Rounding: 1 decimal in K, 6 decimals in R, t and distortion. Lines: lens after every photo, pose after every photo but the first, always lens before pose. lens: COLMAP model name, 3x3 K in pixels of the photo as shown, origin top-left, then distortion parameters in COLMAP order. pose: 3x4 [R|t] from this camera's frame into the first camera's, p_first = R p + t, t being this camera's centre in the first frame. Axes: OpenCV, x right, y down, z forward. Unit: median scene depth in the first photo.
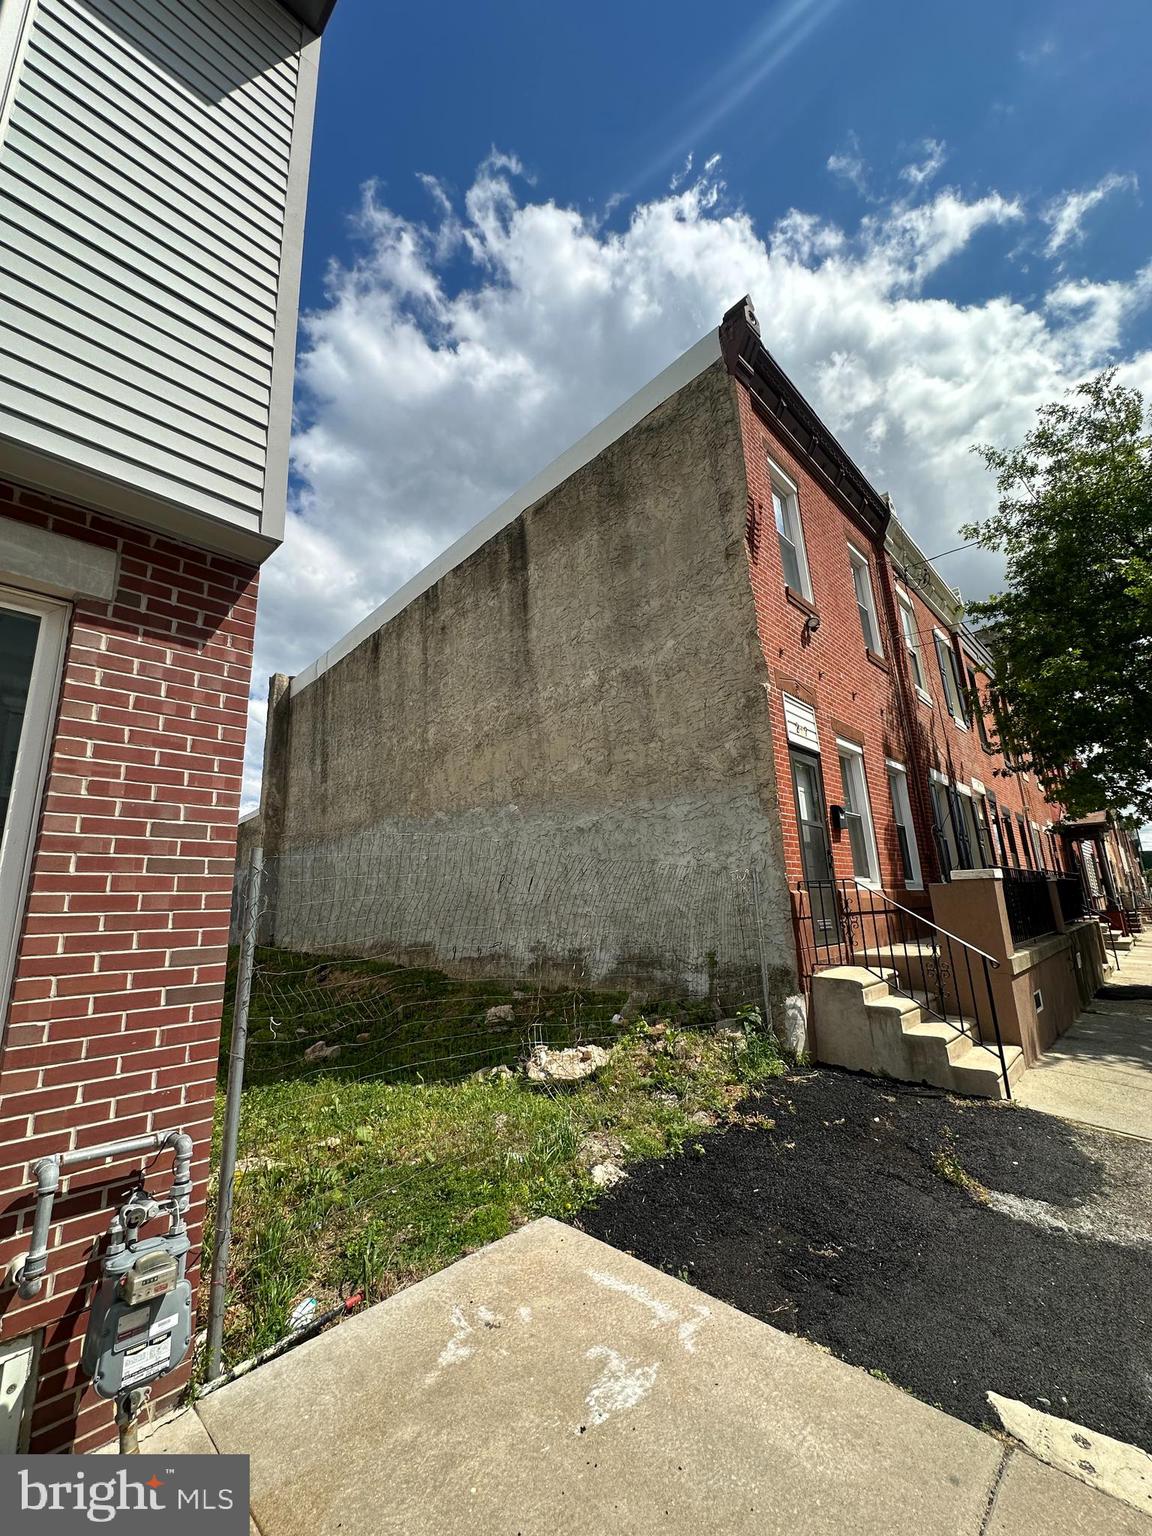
lens RADIAL K [[613.0, 0, 579.6], [0, 613.0, 767.1], [0, 0, 1]] dist [-0.004193, 0.000990]
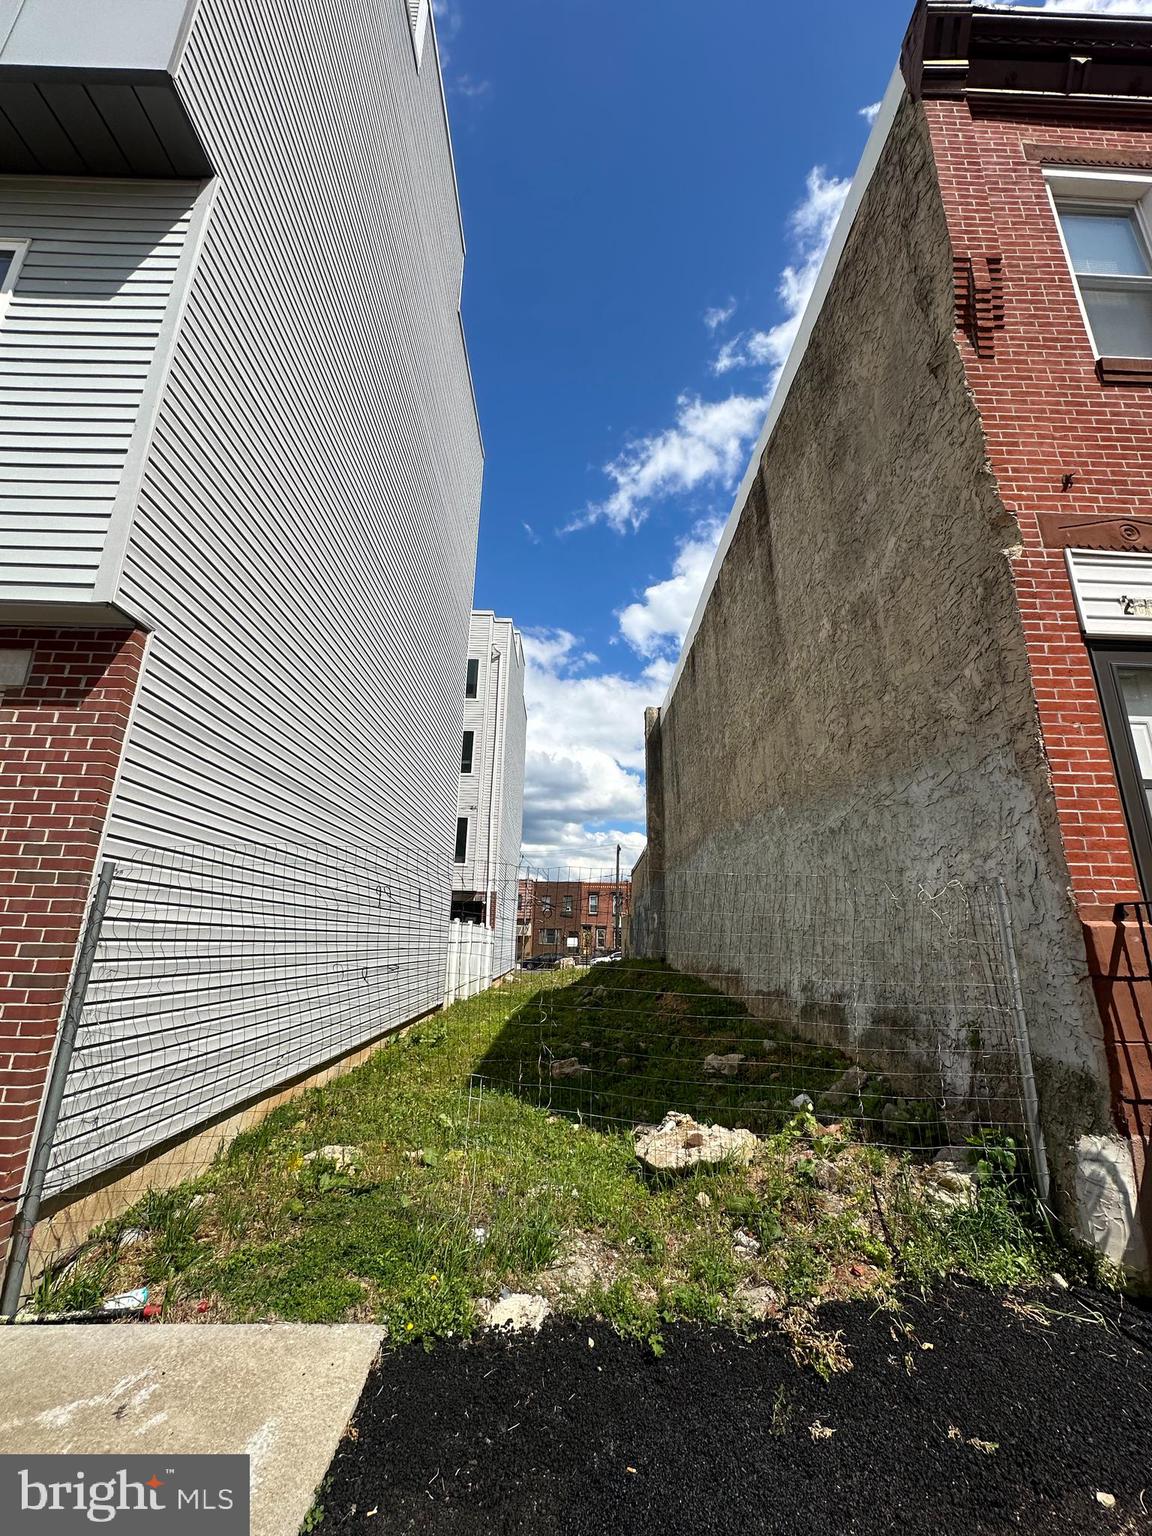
lens RADIAL K [[613.0, 0, 575.7], [0, 613.0, 767.3], [0, 0, 1]] dist [-0.004193, 0.000990]
pose [[0.709026, -0.140030, -0.691140, 0.402897], [0.117181, 0.989856, -0.080338, 0.064715], [0.695378, -0.024027, 0.718242, 0.334775]]
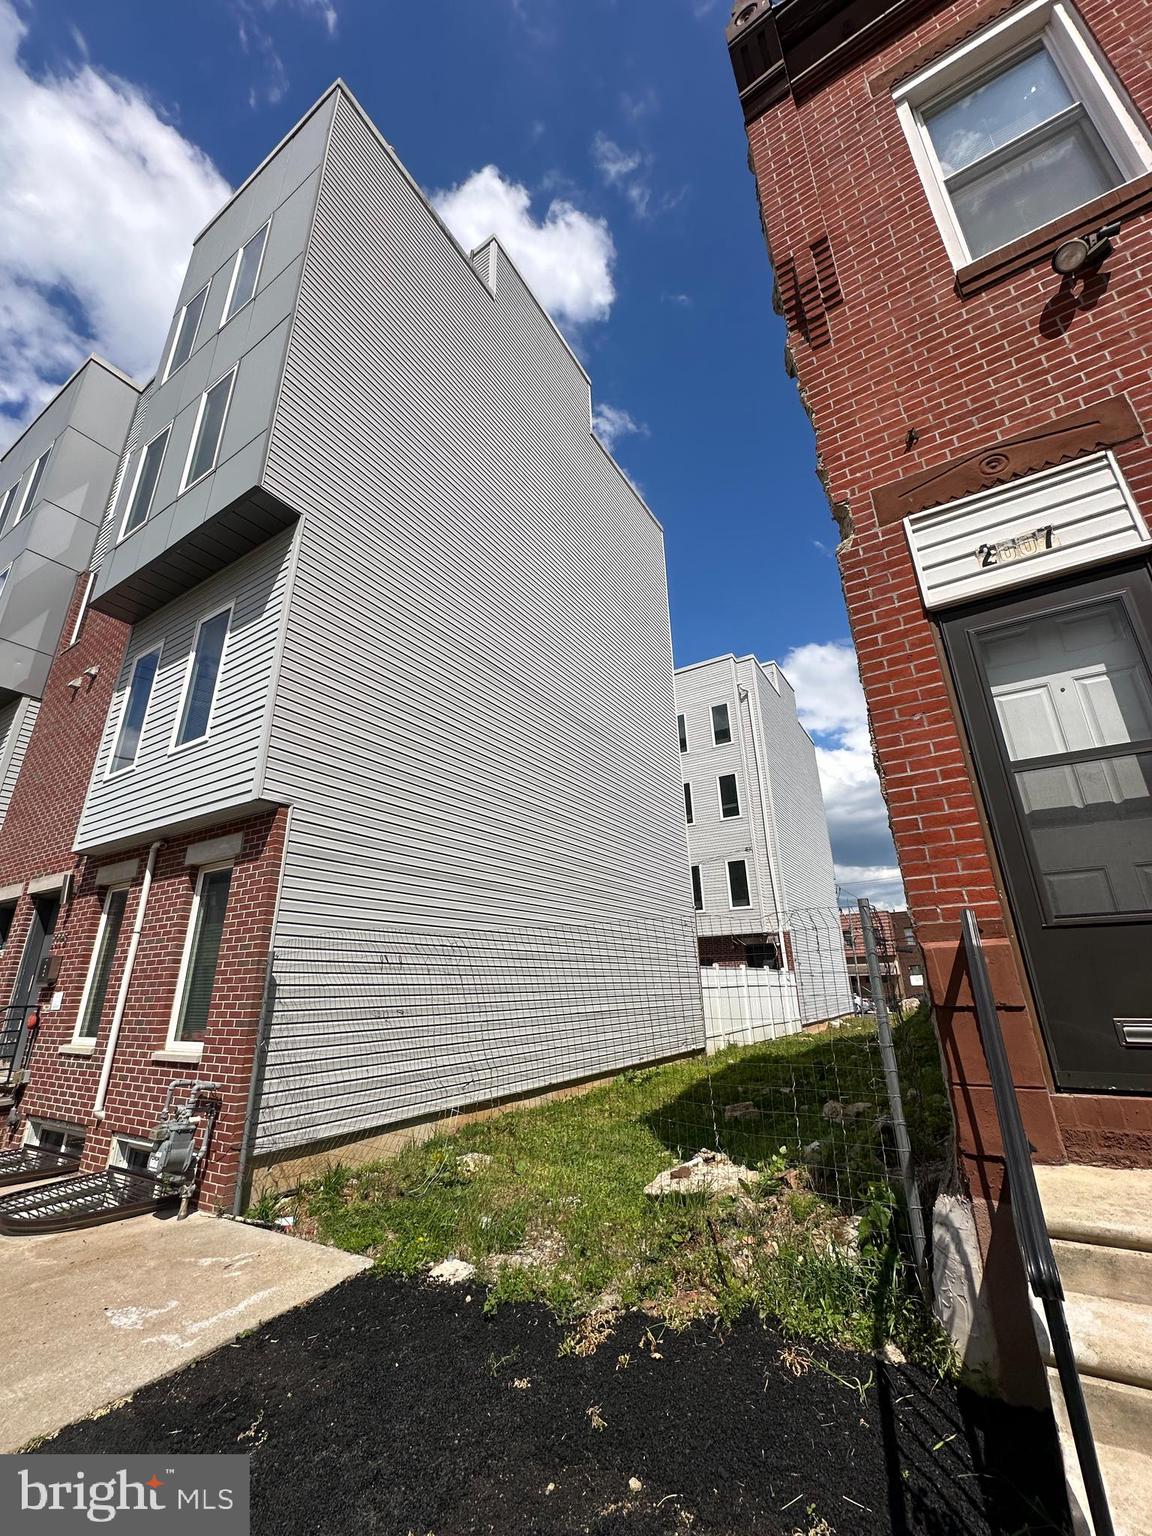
lens RADIAL K [[613.0, 0, 576.9], [0, 613.0, 767.4], [0, 0, 1]] dist [-0.004193, 0.000990]
pose [[0.208988, -0.296507, -0.931884, 0.725568], [0.240268, 0.939285, -0.244979, 0.126496], [0.947943, -0.172704, 0.267541, 0.644255]]
